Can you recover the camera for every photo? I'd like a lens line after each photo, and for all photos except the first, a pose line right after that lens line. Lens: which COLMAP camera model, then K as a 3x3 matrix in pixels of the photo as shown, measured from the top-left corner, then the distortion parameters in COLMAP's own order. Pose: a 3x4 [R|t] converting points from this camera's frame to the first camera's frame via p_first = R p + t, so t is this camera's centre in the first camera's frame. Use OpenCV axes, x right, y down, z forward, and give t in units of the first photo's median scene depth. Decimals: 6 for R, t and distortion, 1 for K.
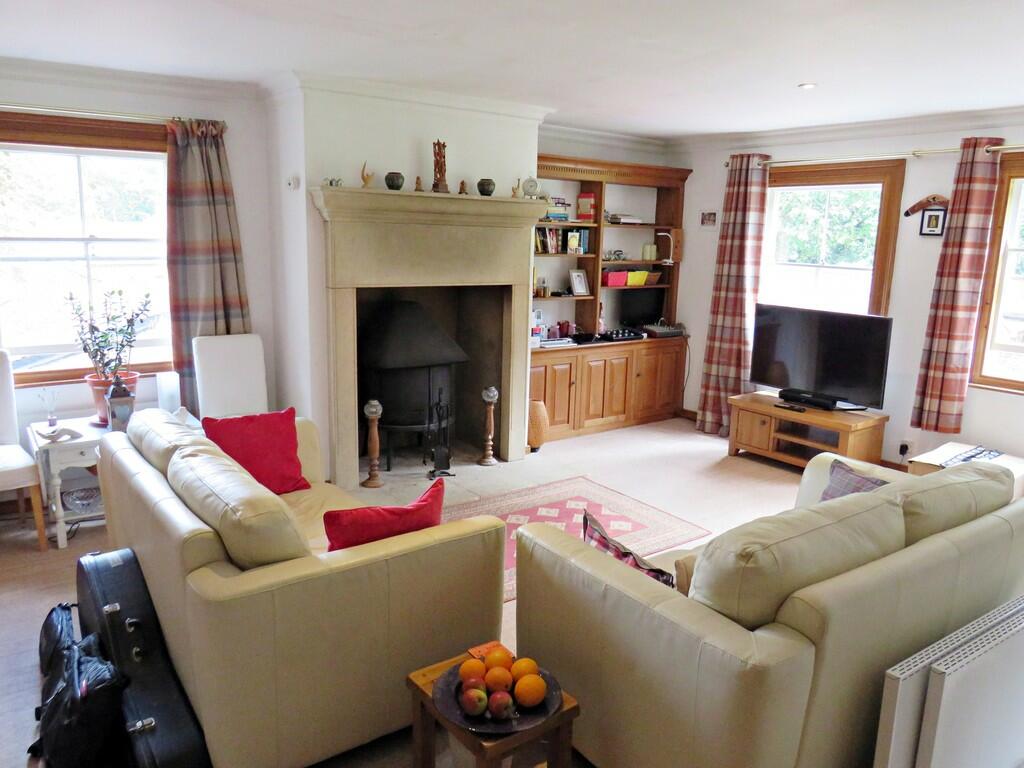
lens RADIAL K [[770.0, 0, 511.9], [0, 770.0, 385.1], [0, 0, 1]] dist [0.004838, 0.017681]
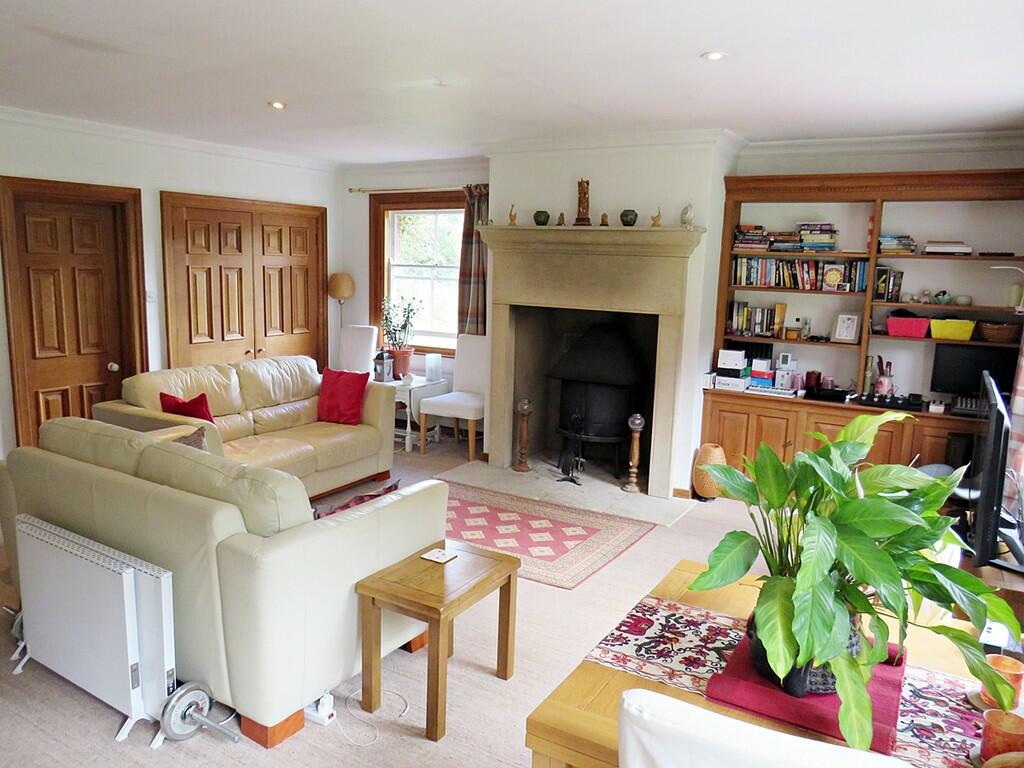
lens RADIAL K [[770.0, 0, 513.4], [0, 770.0, 385.6], [0, 0, 1]] dist [0.004838, 0.017681]
pose [[0.407015, 0.136928, -0.903100, 0.902446], [-0.195616, 0.978828, 0.060249, -0.070889], [0.892229, 0.152139, 0.425183, 0.471477]]
